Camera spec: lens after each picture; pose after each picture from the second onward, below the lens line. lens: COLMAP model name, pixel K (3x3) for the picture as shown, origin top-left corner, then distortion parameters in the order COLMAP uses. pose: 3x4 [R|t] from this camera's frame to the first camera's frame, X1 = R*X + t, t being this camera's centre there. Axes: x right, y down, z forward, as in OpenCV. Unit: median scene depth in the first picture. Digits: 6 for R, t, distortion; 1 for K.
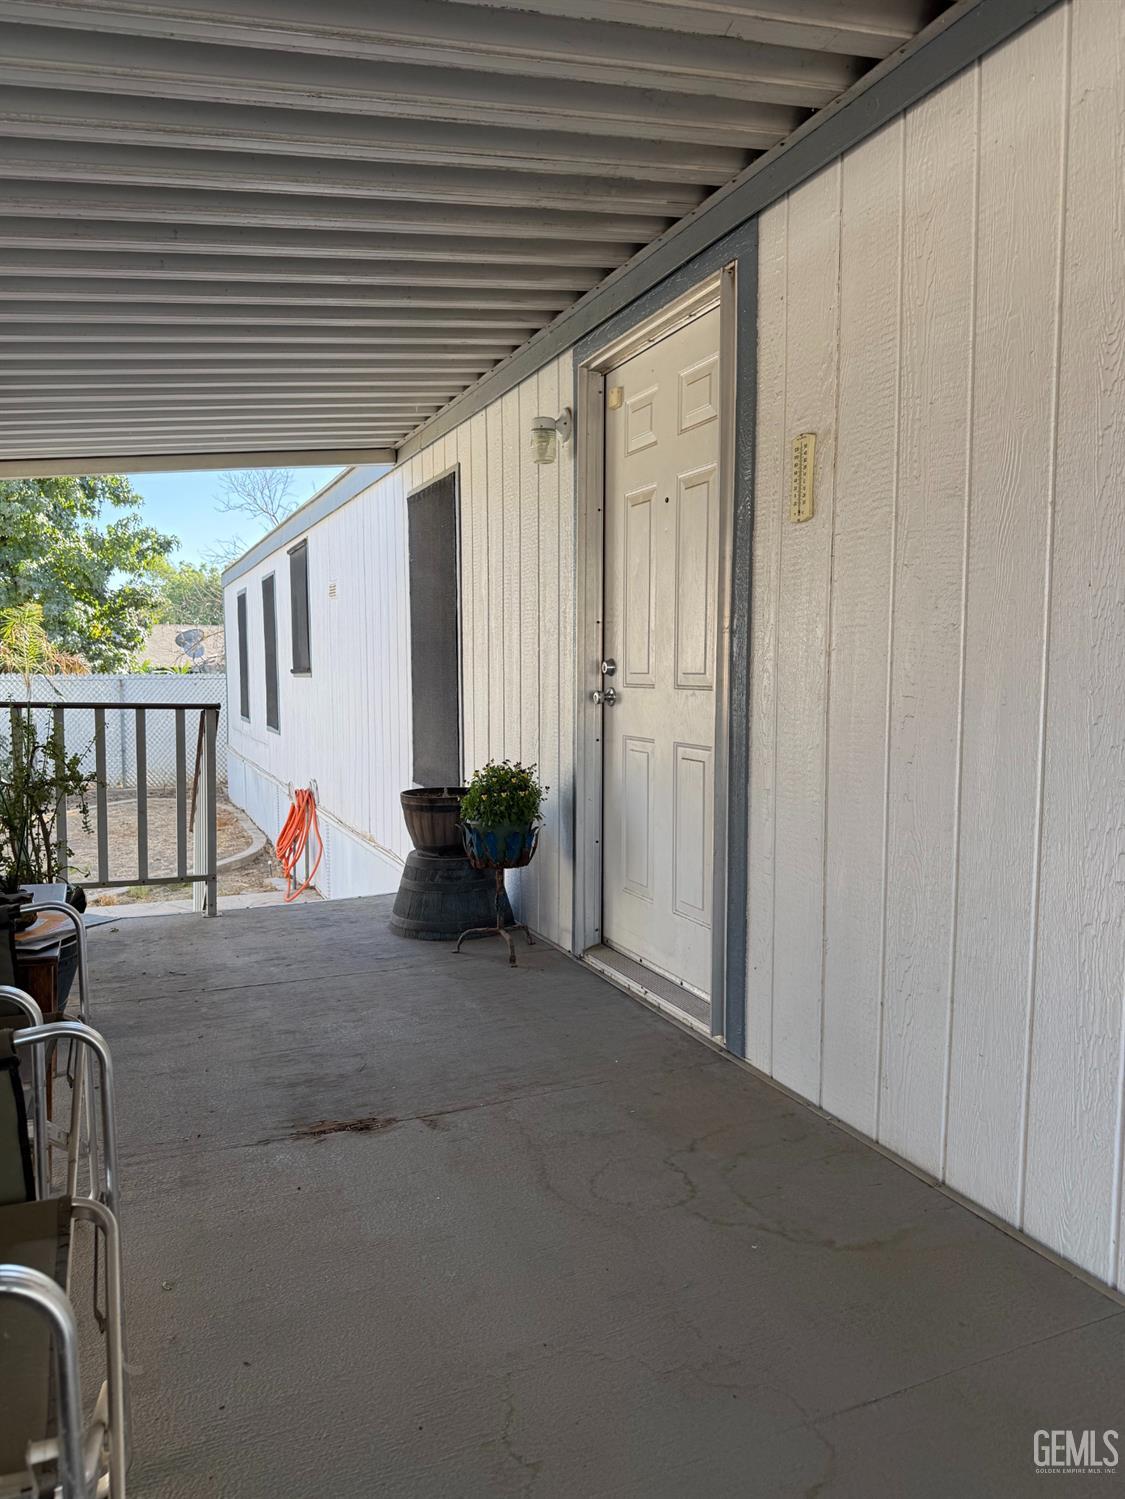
lens RADIAL K [[1059.0, 0, 562.5], [0, 1059.0, 749.5], [0, 0, 1]] dist [-0.003285, -0.001303]
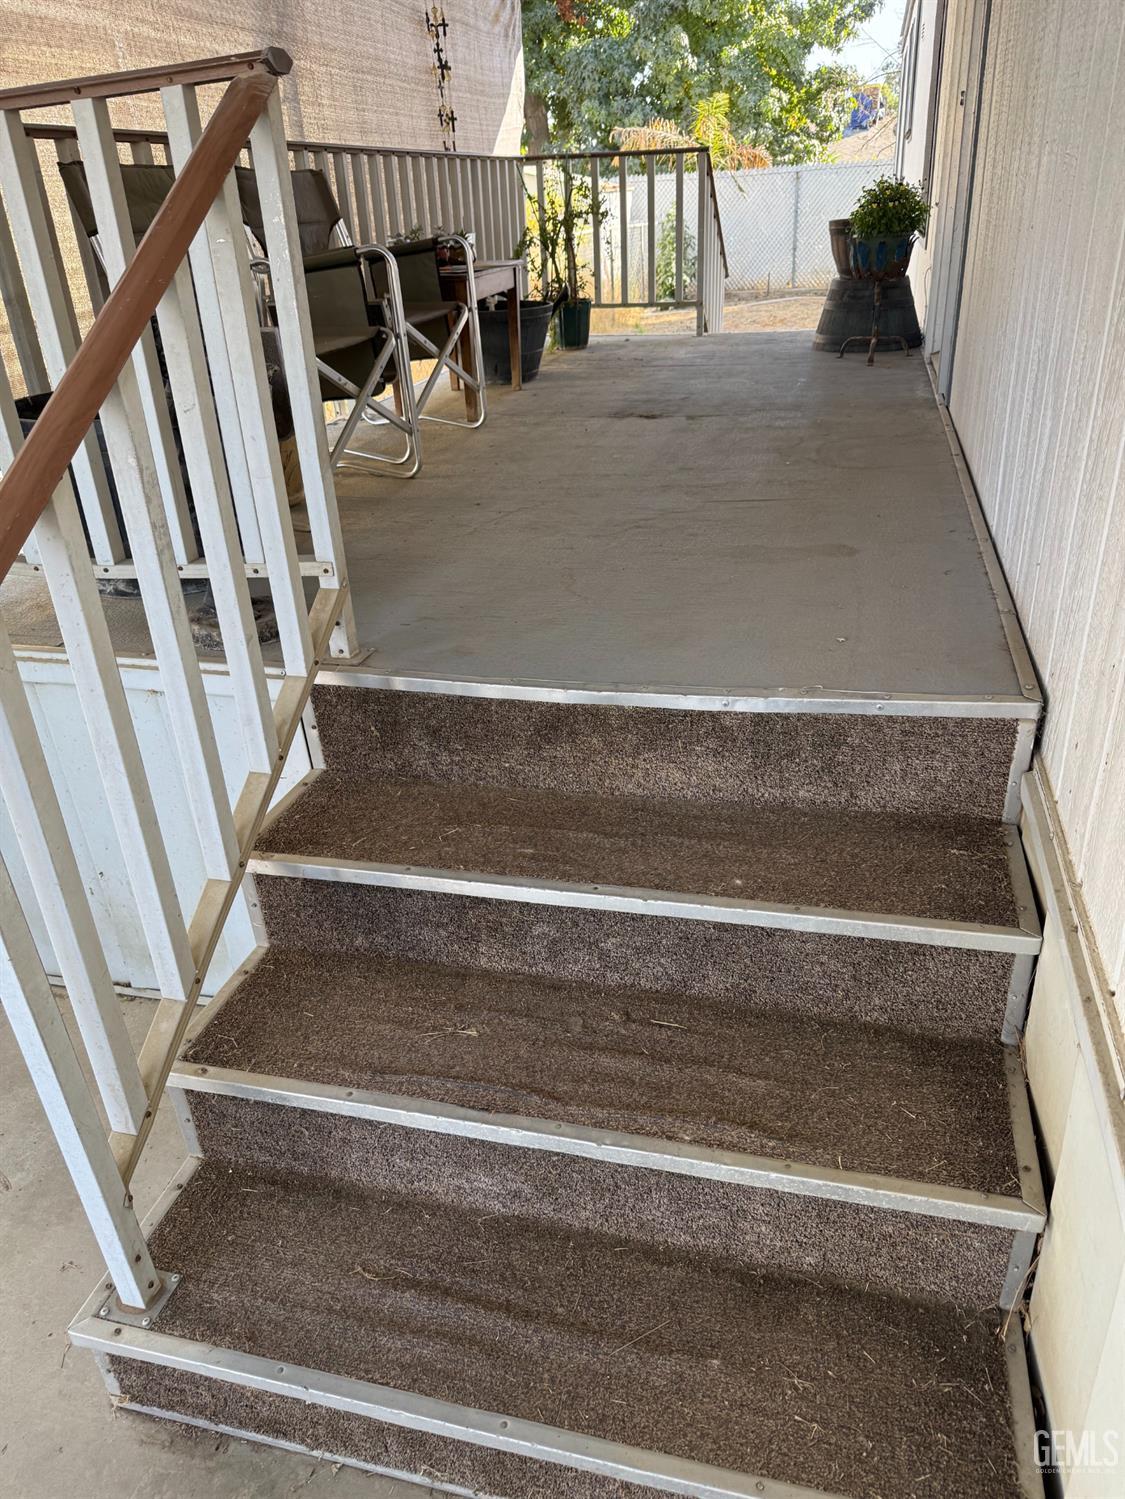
lens RADIAL K [[1059.0, 0, 562.5], [0, 1059.0, 749.5], [0, 0, 1]] dist [-0.003285, -0.001303]
pose [[0.792399, 0.239208, -0.561145, 0.093132], [0.011951, 0.913640, 0.406348, 0.022344], [0.609887, -0.328696, 0.721108, -0.046303]]
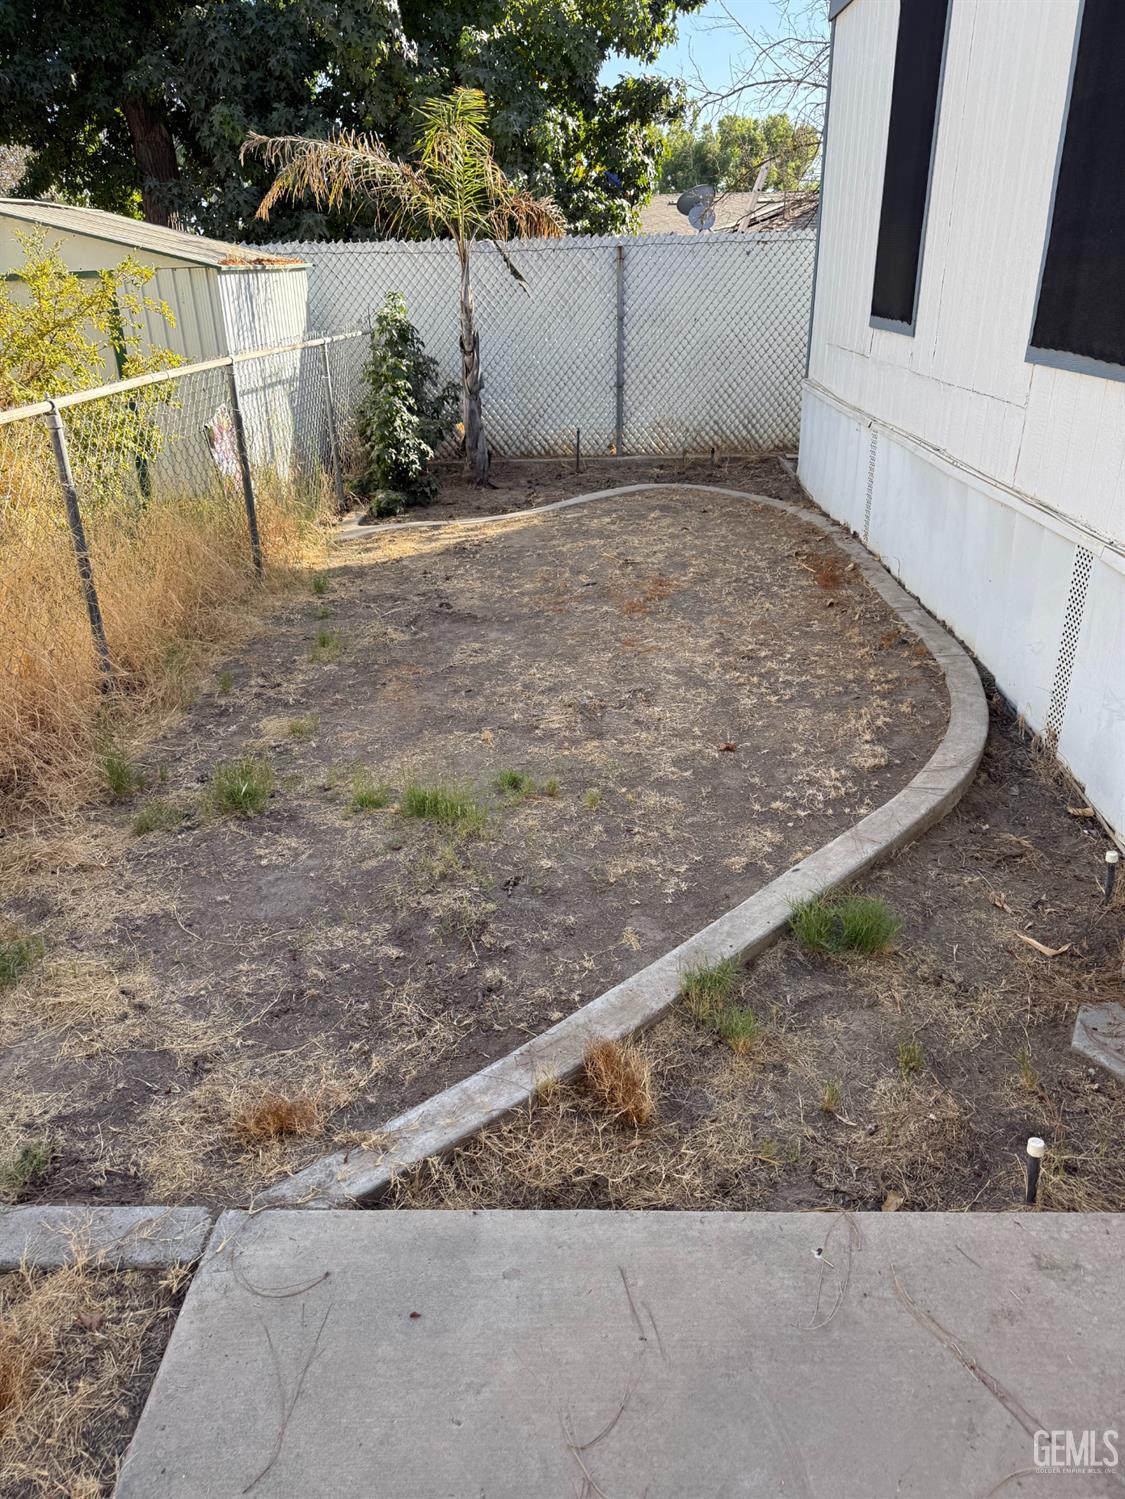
lens RADIAL K [[1059.0, 0, 562.5], [0, 1059.0, 749.5], [0, 0, 1]] dist [-0.003285, -0.001303]
pose [[0.911986, 0.154839, -0.379877, -0.176204], [-0.012251, 0.935896, 0.352065, -0.014006], [0.410038, -0.316424, 0.855421, 0.391140]]
